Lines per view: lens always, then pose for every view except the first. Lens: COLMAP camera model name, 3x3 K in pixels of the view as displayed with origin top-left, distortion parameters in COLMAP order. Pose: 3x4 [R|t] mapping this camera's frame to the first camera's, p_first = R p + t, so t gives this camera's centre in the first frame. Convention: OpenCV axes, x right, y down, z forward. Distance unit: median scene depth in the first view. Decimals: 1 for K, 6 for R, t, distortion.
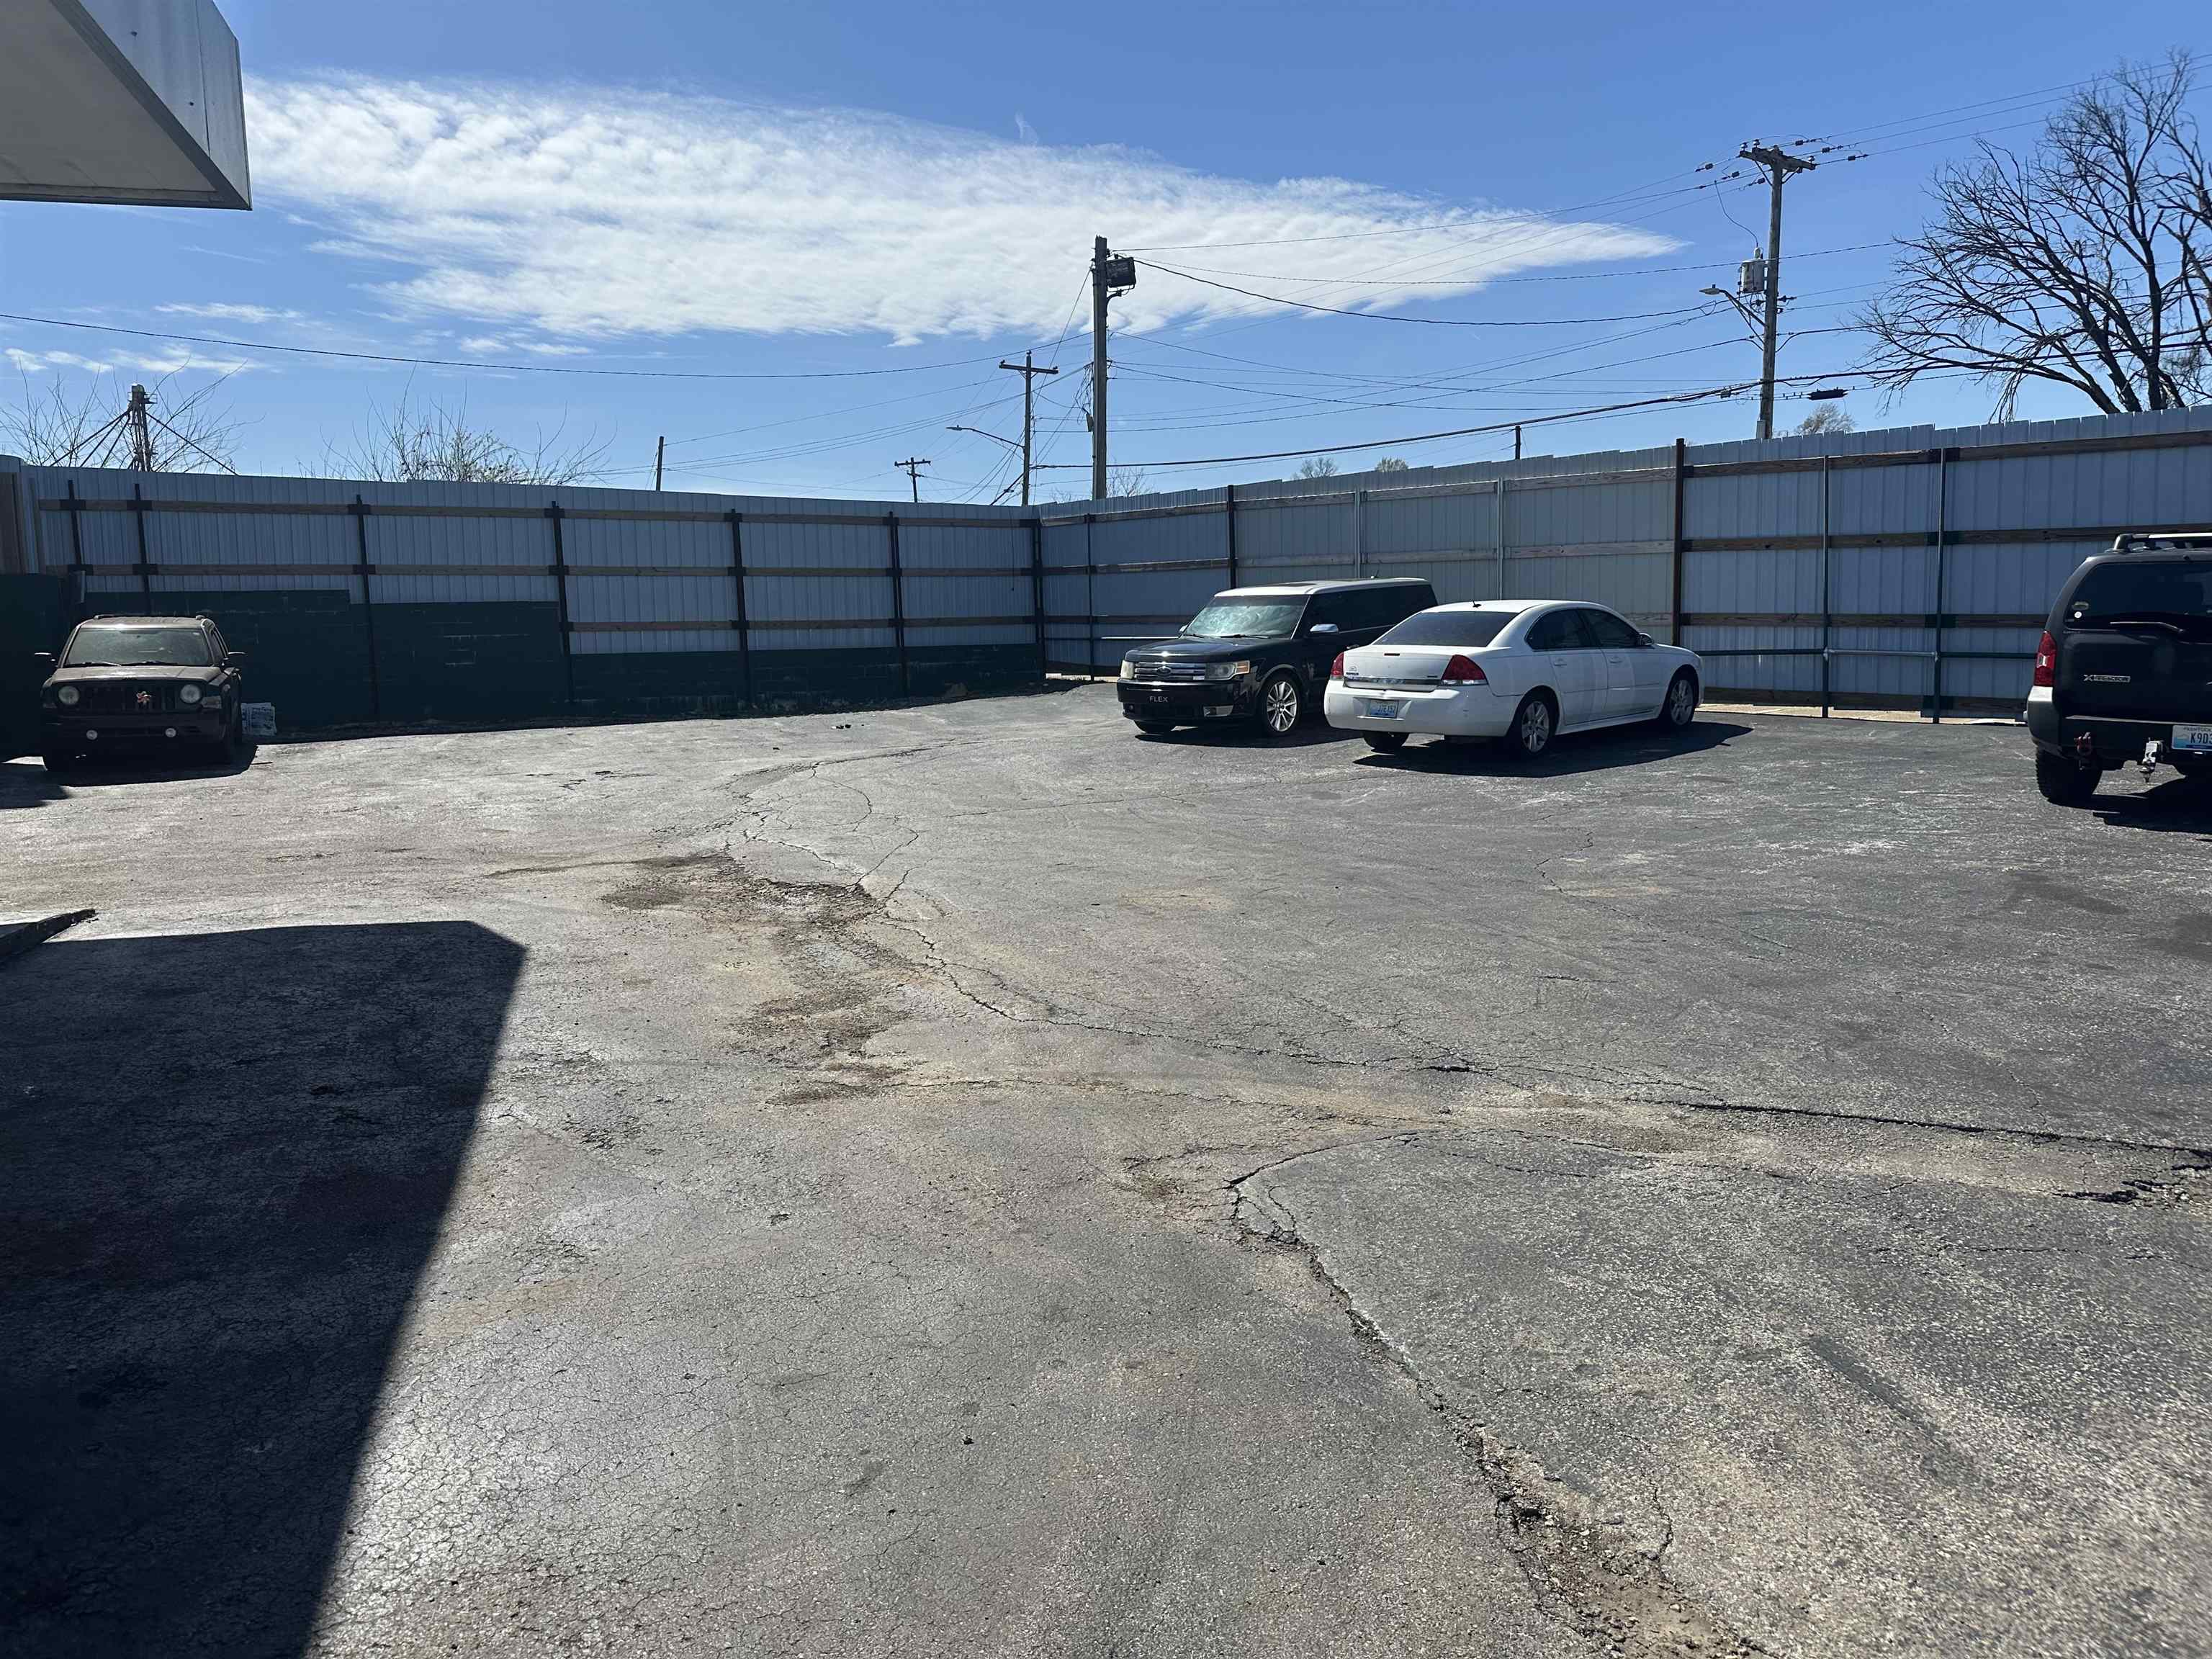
lens RADIAL K [[1538.0, 0, 1110.6], [0, 1538.0, 820.7], [0, 0, 1]] dist [0.063379, -0.076841]
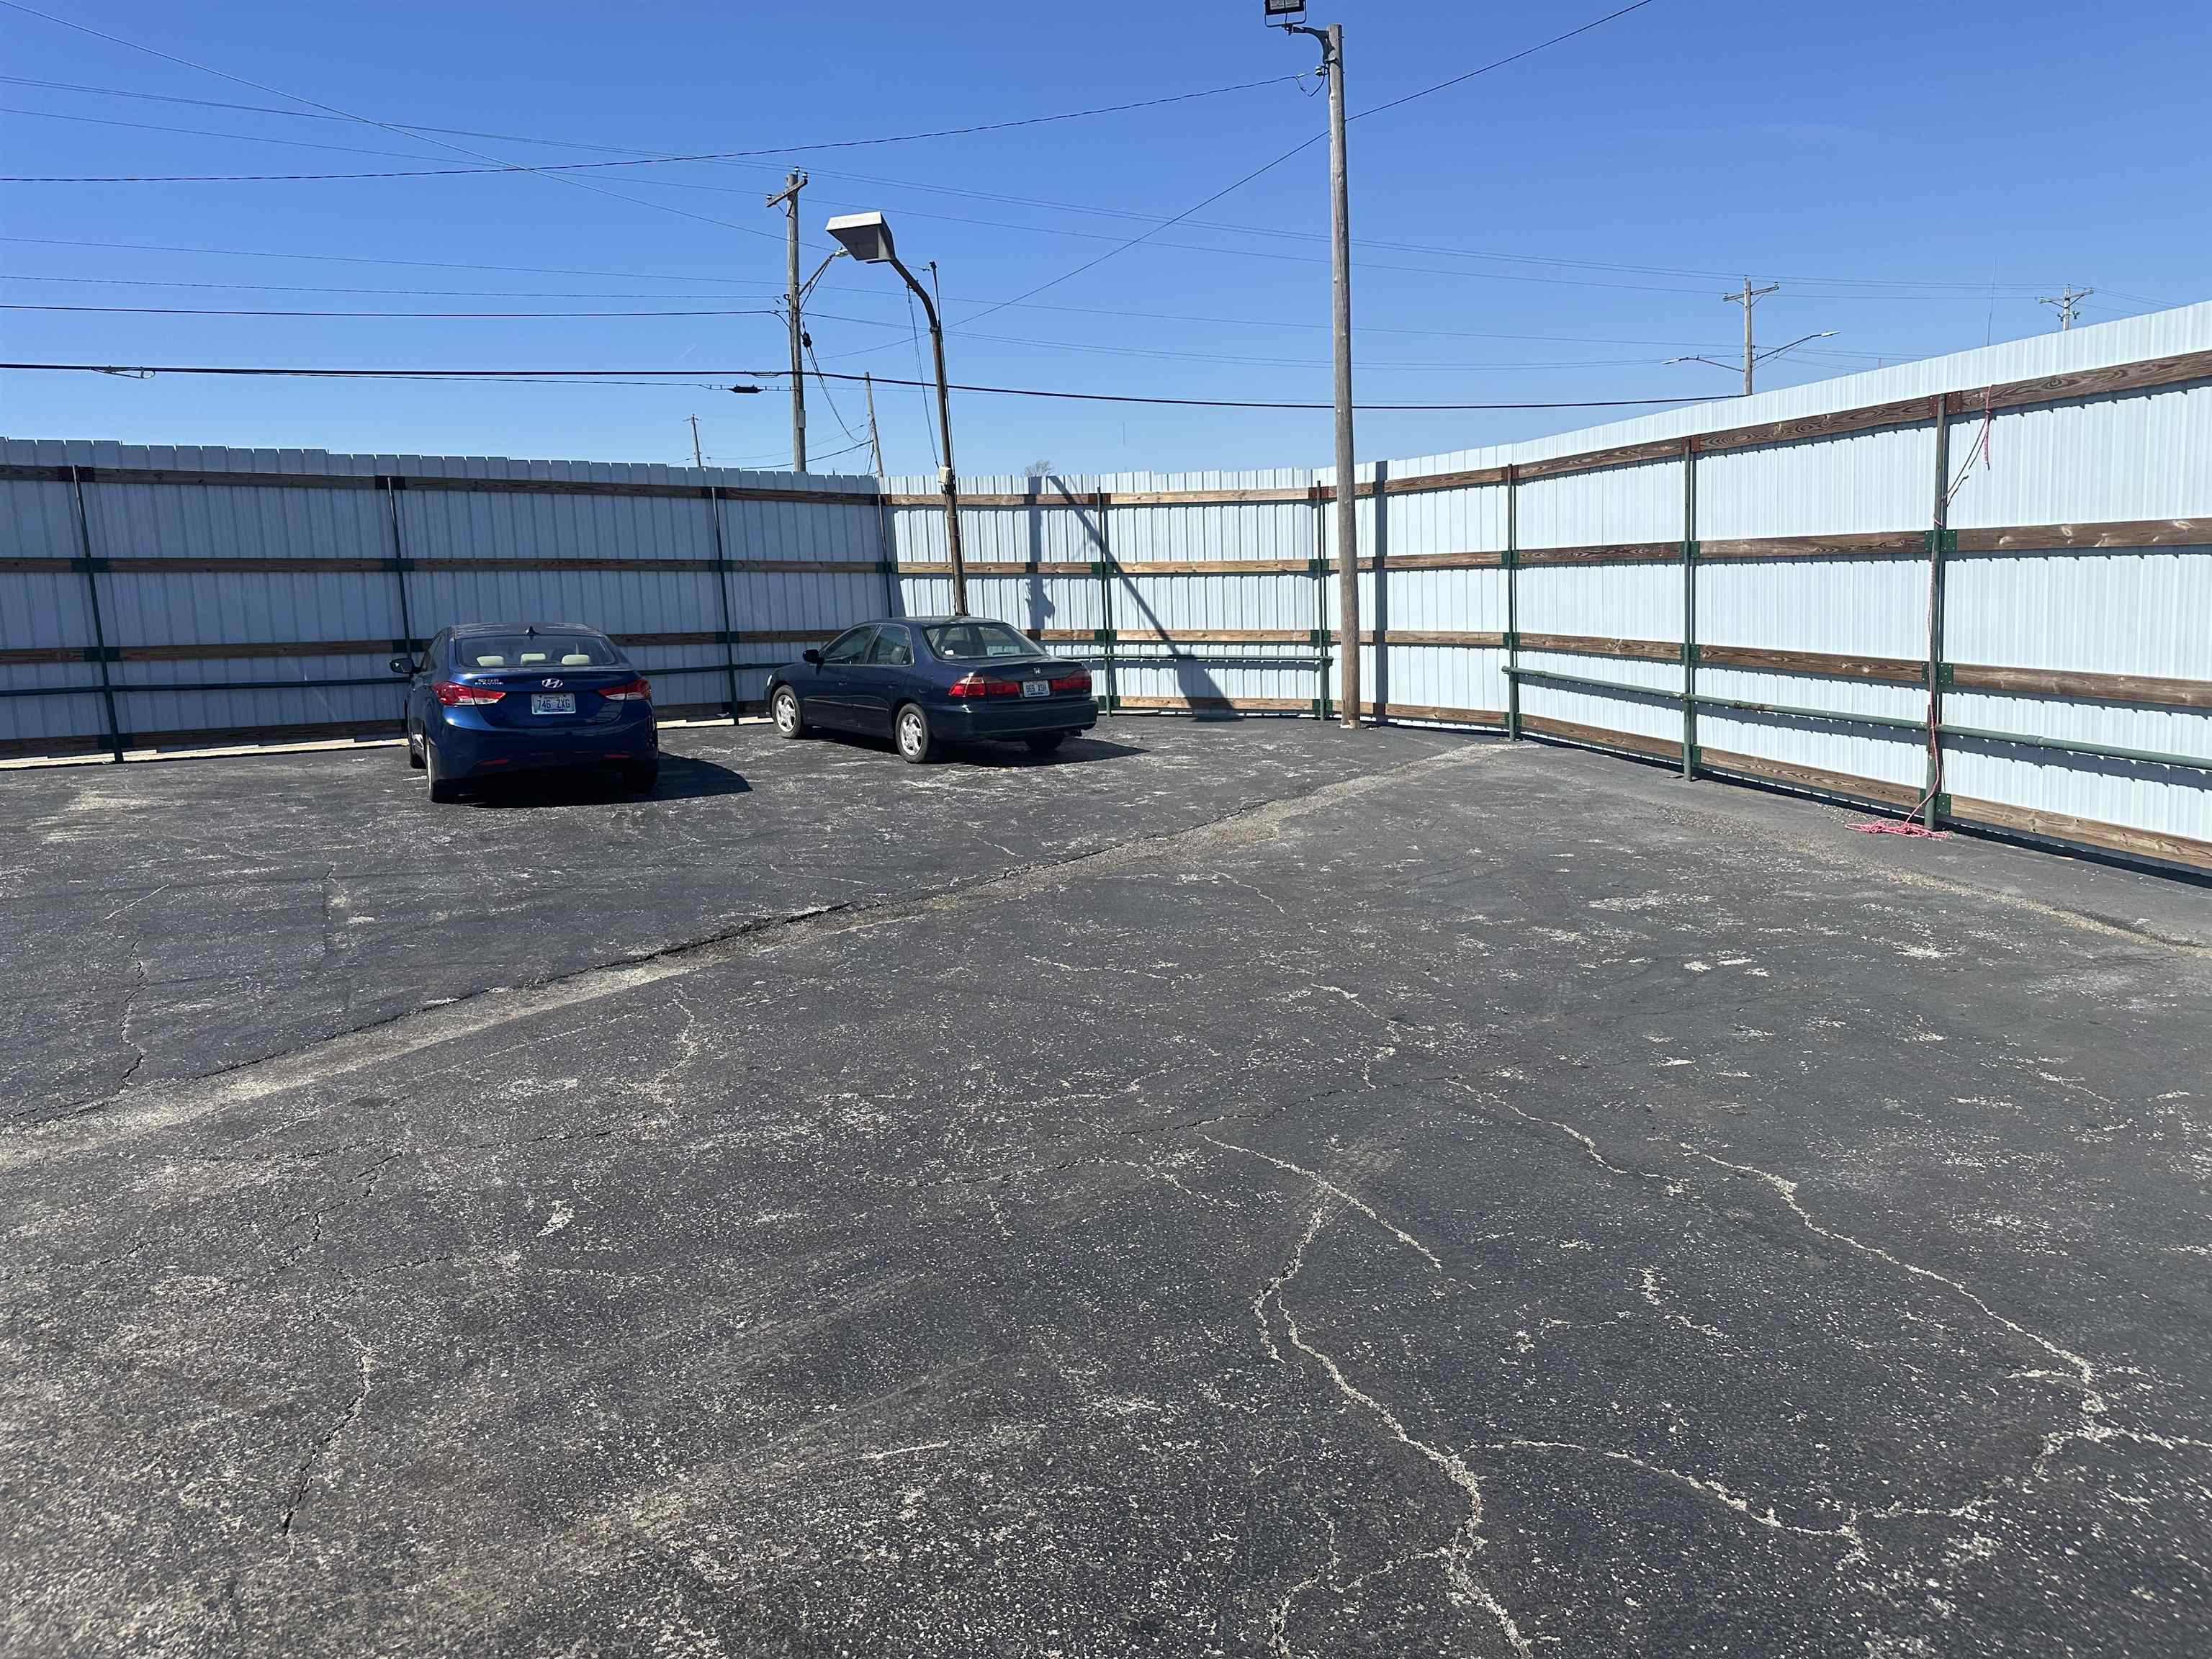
lens RADIAL K [[1538.0, 0, 1118.3], [0, 1538.0, 837.1], [0, 0, 1]] dist [0.063379, -0.076841]
pose [[0.219285, -0.145308, 0.964780, -0.362281], [0.157564, 0.981142, 0.111960, -0.045661], [-0.962854, 0.127463, 0.238045, 0.324092]]
